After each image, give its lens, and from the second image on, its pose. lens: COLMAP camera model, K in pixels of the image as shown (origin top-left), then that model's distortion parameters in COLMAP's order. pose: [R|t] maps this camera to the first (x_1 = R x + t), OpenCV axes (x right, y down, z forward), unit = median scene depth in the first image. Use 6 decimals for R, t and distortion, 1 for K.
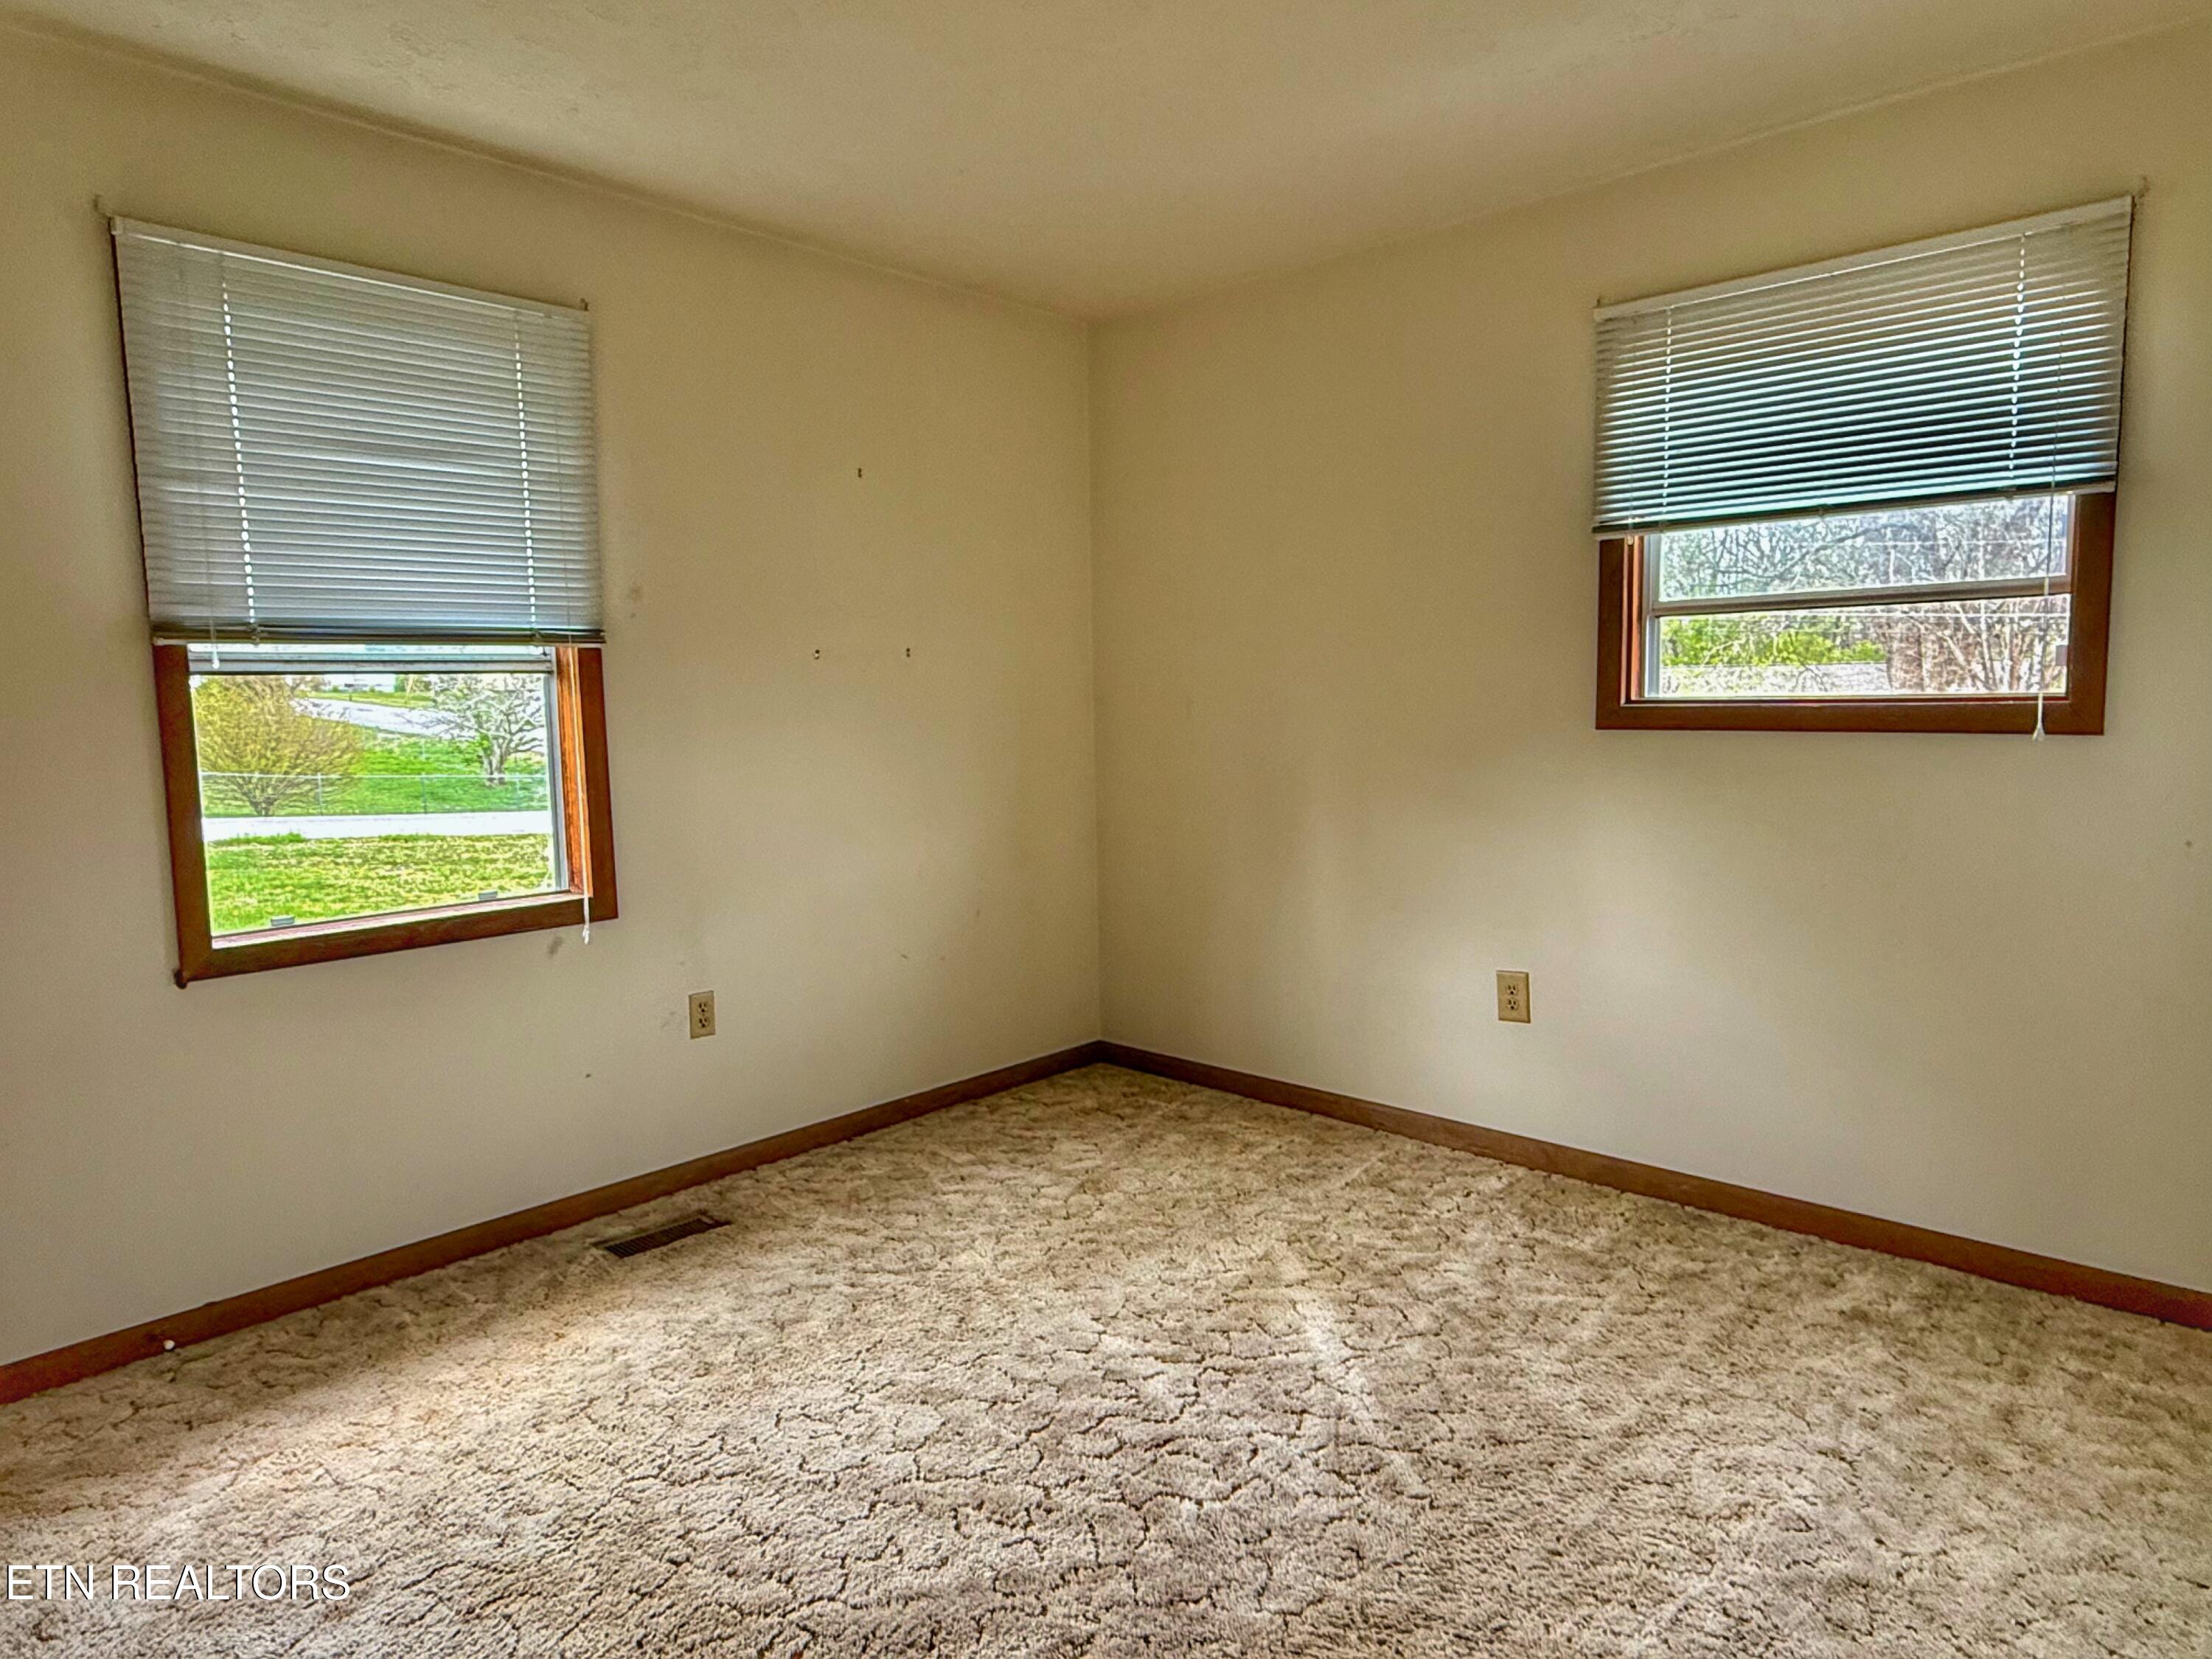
lens RADIAL K [[1323.2, 0, 1106.0], [0, 1323.2, 829.5], [0, 0, 1]] dist [-0.030285, 0.037845]
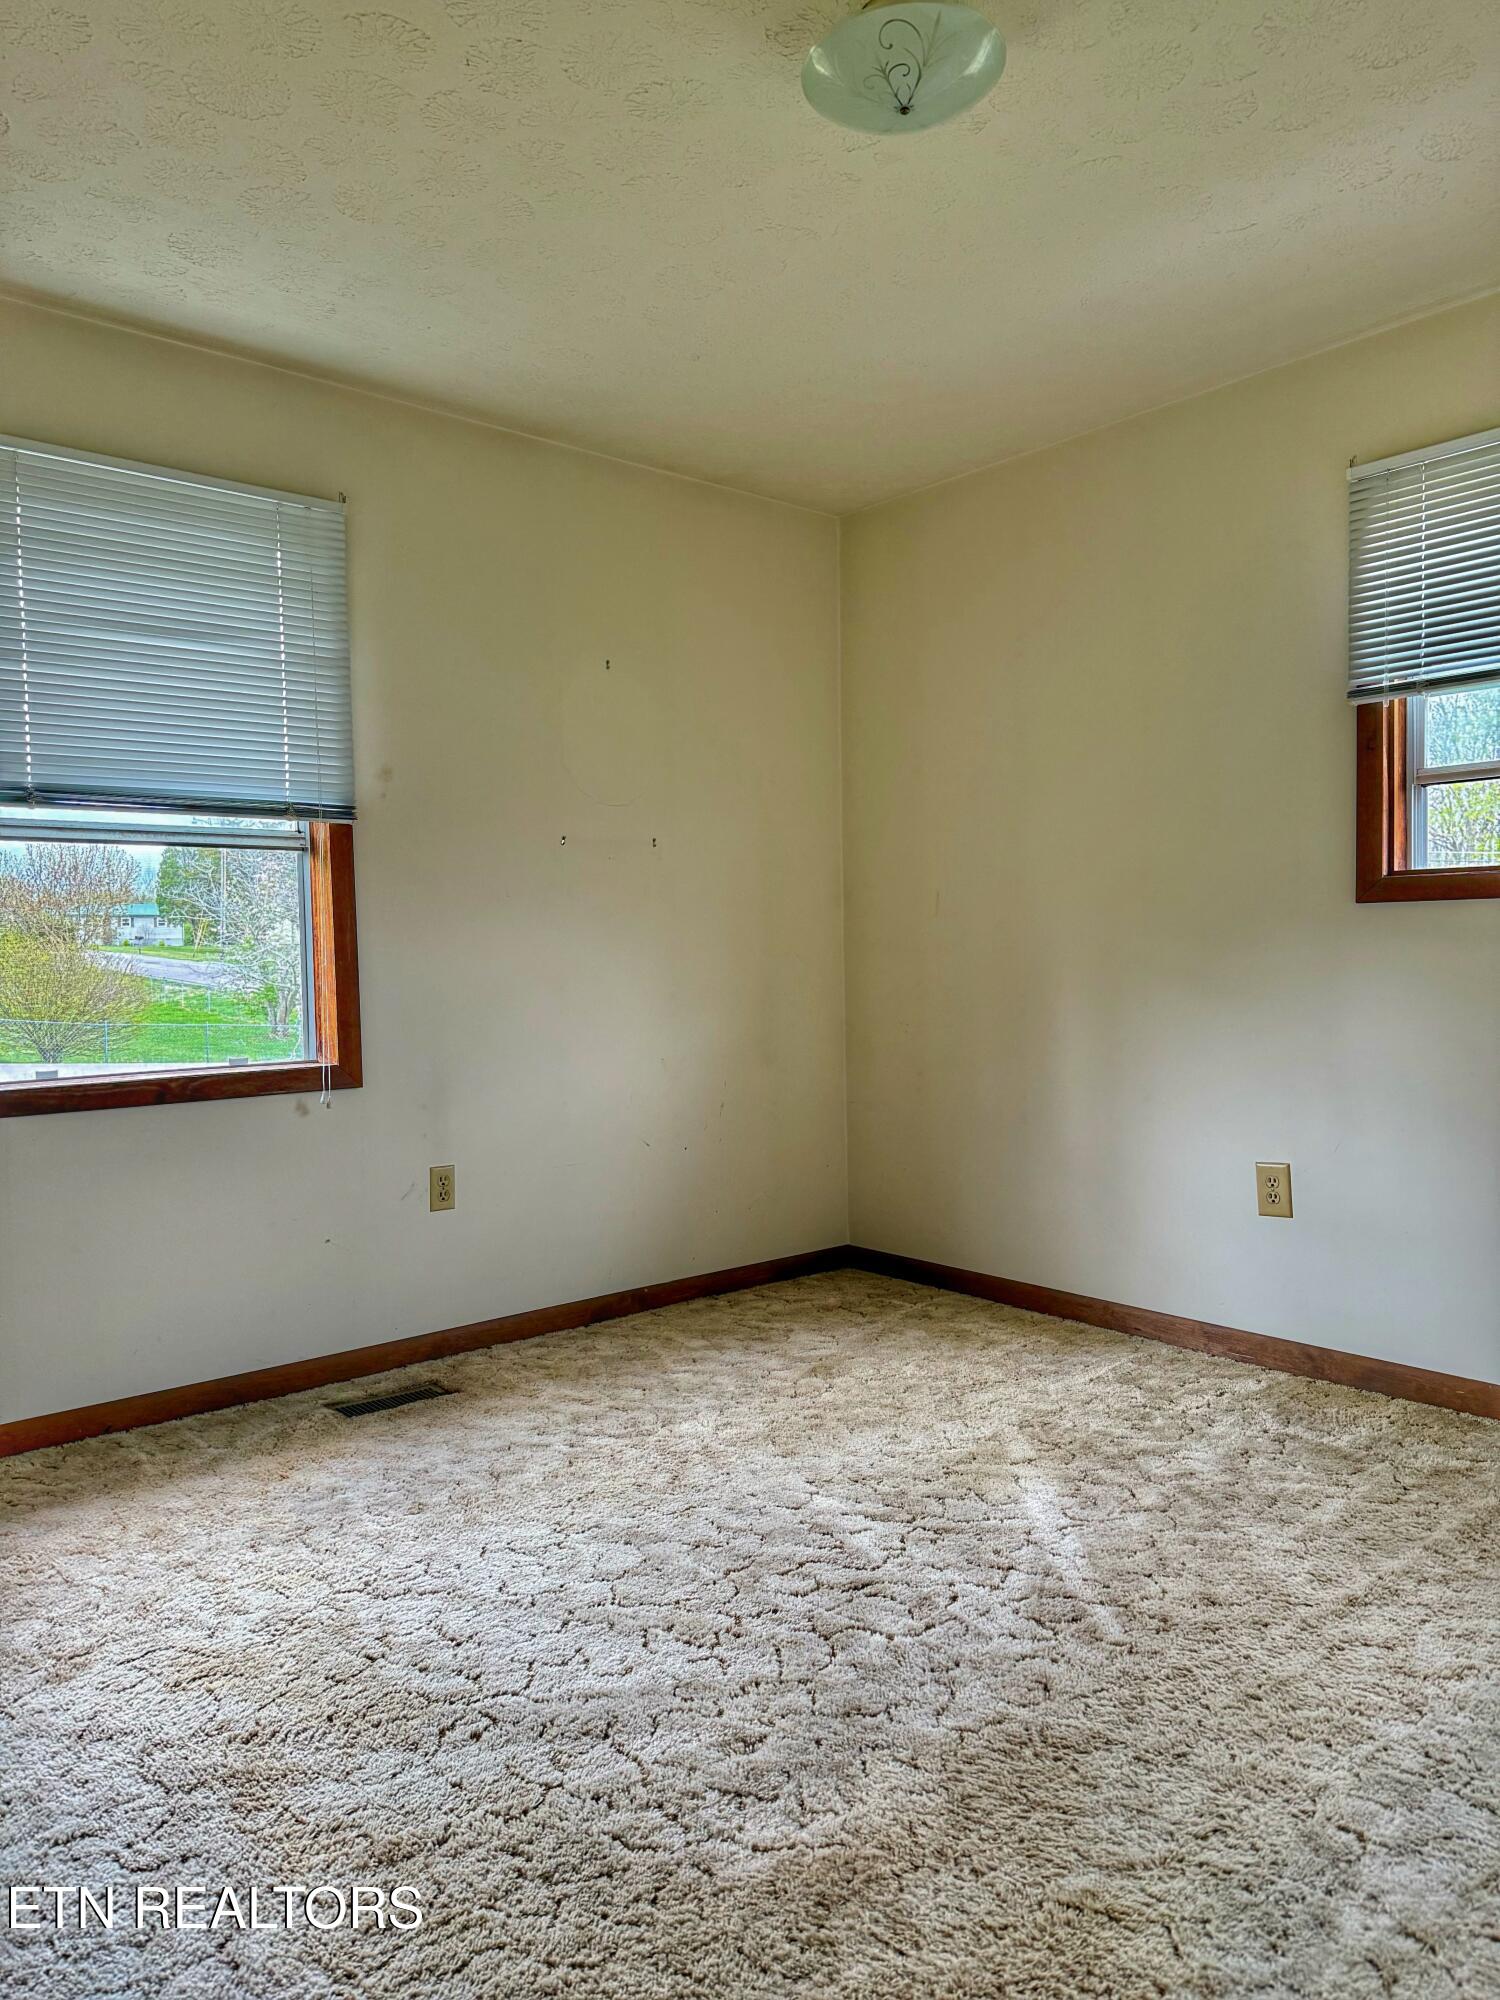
lens RADIAL K [[1388.9, 0, 750.0], [0, 1388.9, 1000.0], [0, 0, 1]] dist [0.038689, -0.048021]
pose [[0.994307, 0.005822, -0.106396, 0.059346], [-0.012017, 0.998263, -0.057676, 0.076724], [0.105875, 0.058626, 0.992650, -0.061478]]
